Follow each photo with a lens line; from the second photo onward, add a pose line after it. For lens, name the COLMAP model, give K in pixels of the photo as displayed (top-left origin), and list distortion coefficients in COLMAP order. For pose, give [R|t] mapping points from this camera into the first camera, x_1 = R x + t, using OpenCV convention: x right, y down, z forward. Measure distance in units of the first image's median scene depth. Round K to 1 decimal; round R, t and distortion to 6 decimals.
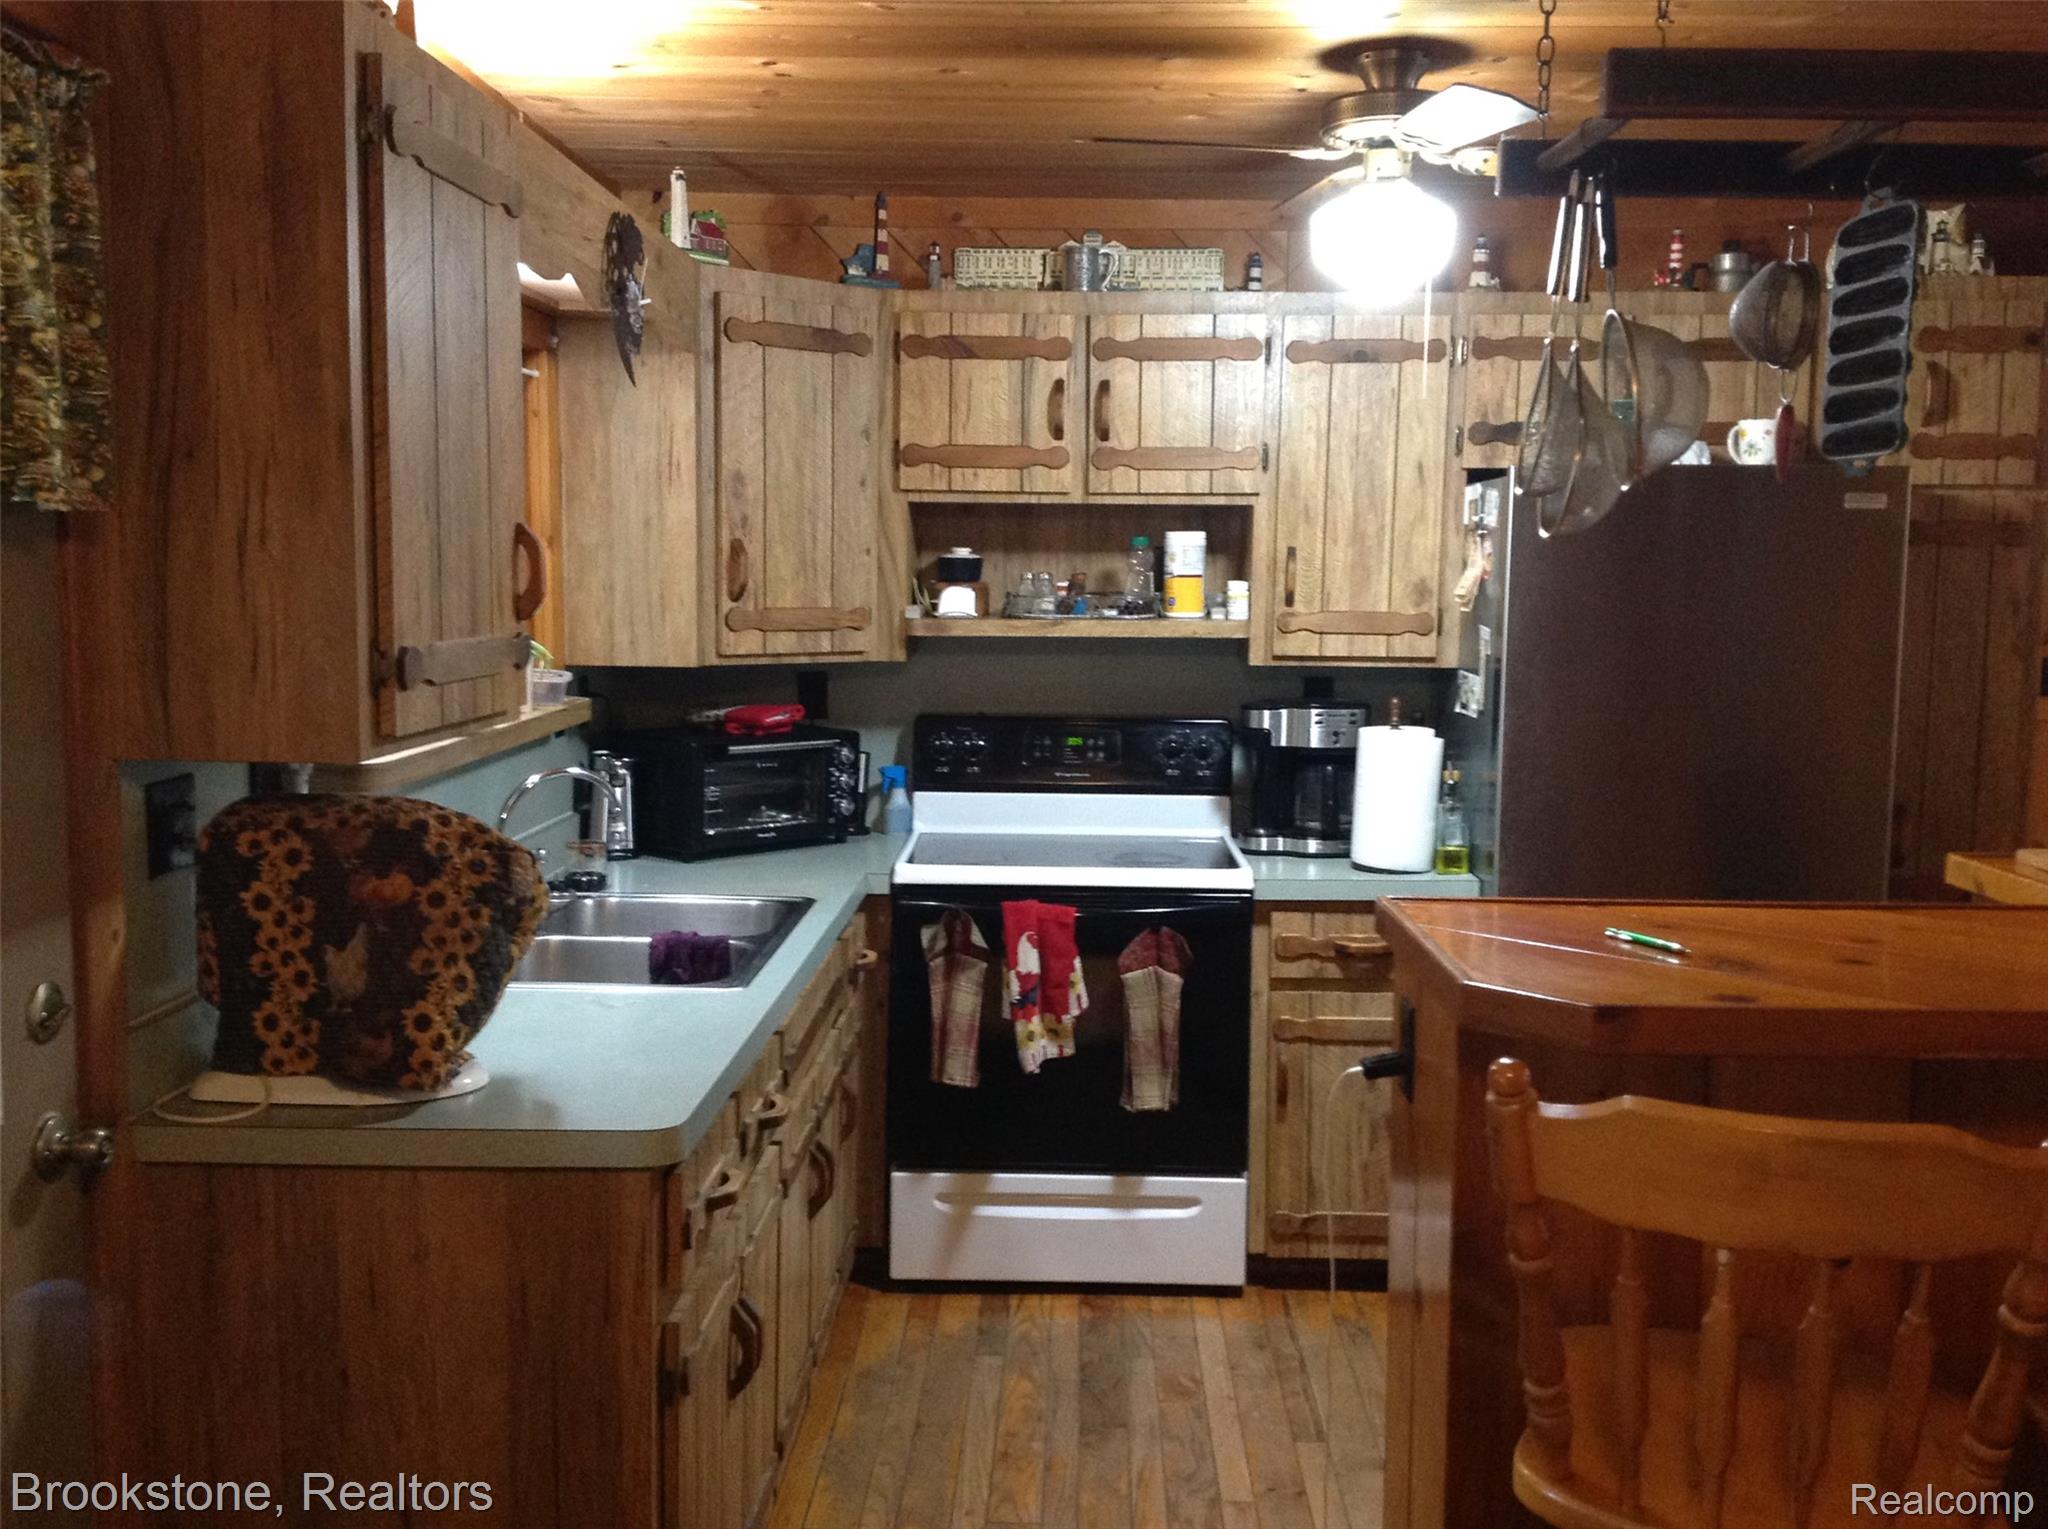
lens RADIAL K [[2031.9, 0, 1010.0], [0, 2031.9, 766.6], [0, 0, 1]] dist [0.244905, -0.553023]
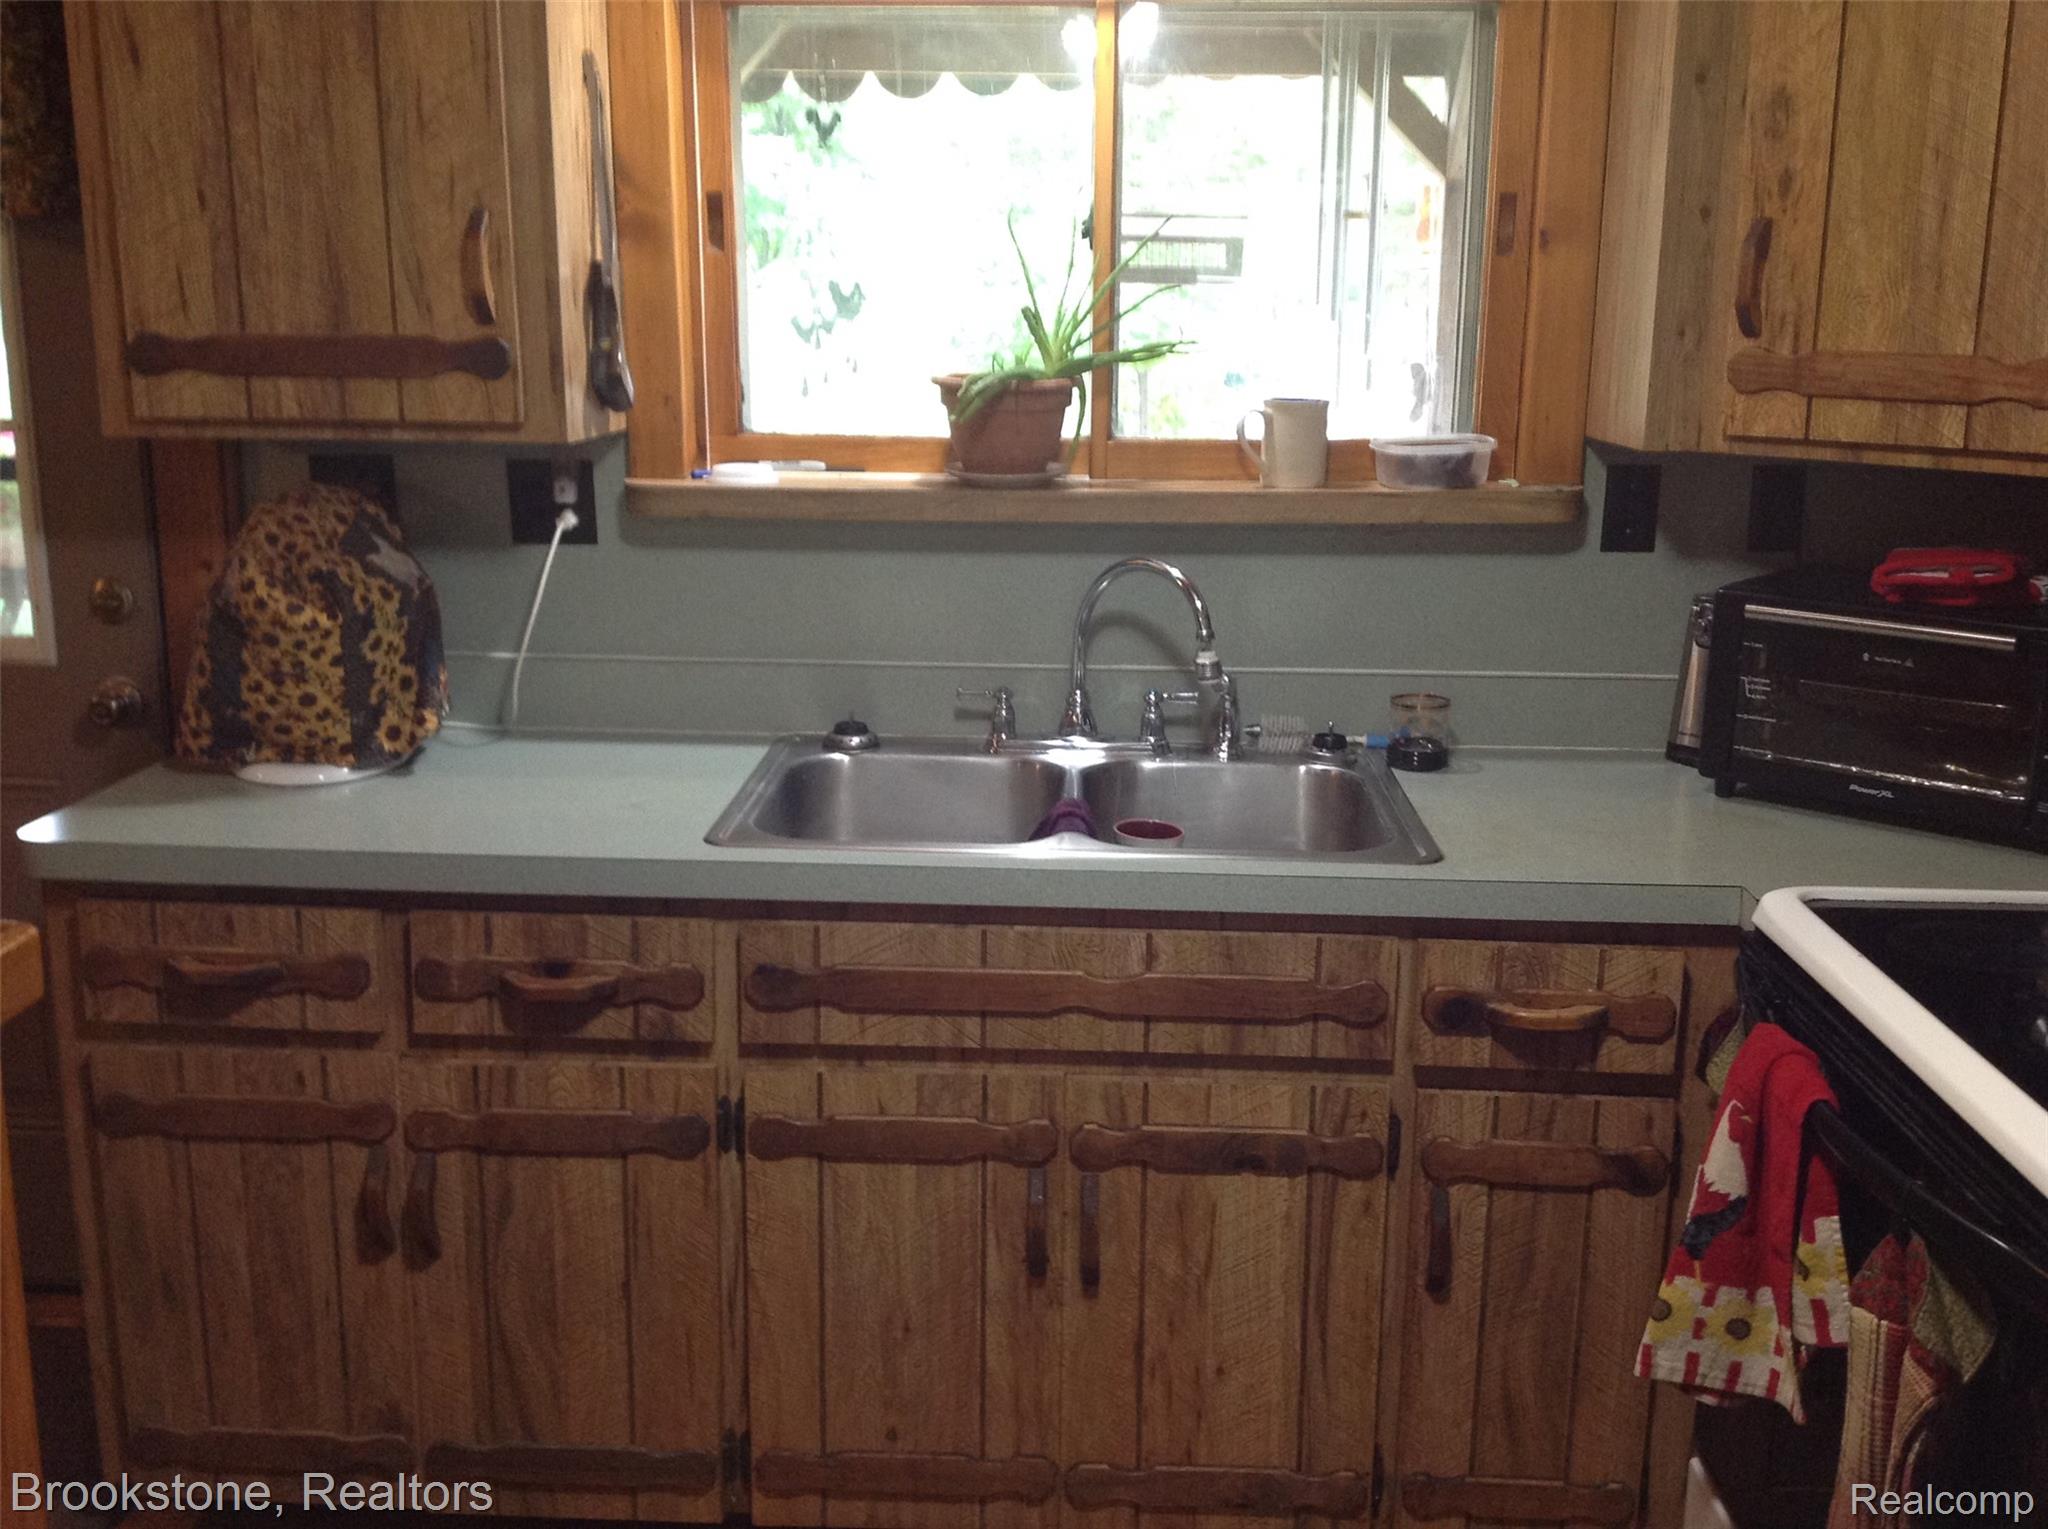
lens RADIAL K [[2033.2, 0, 1024.0], [0, 2033.2, 764.5], [0, 0, 1]] dist [0.154978, -0.319991]
pose [[-0.036880, 0.214972, -0.975924, 0.426326], [-0.110287, 0.969747, 0.217779, -0.068061], [0.993215, 0.115663, -0.012056, 0.815728]]
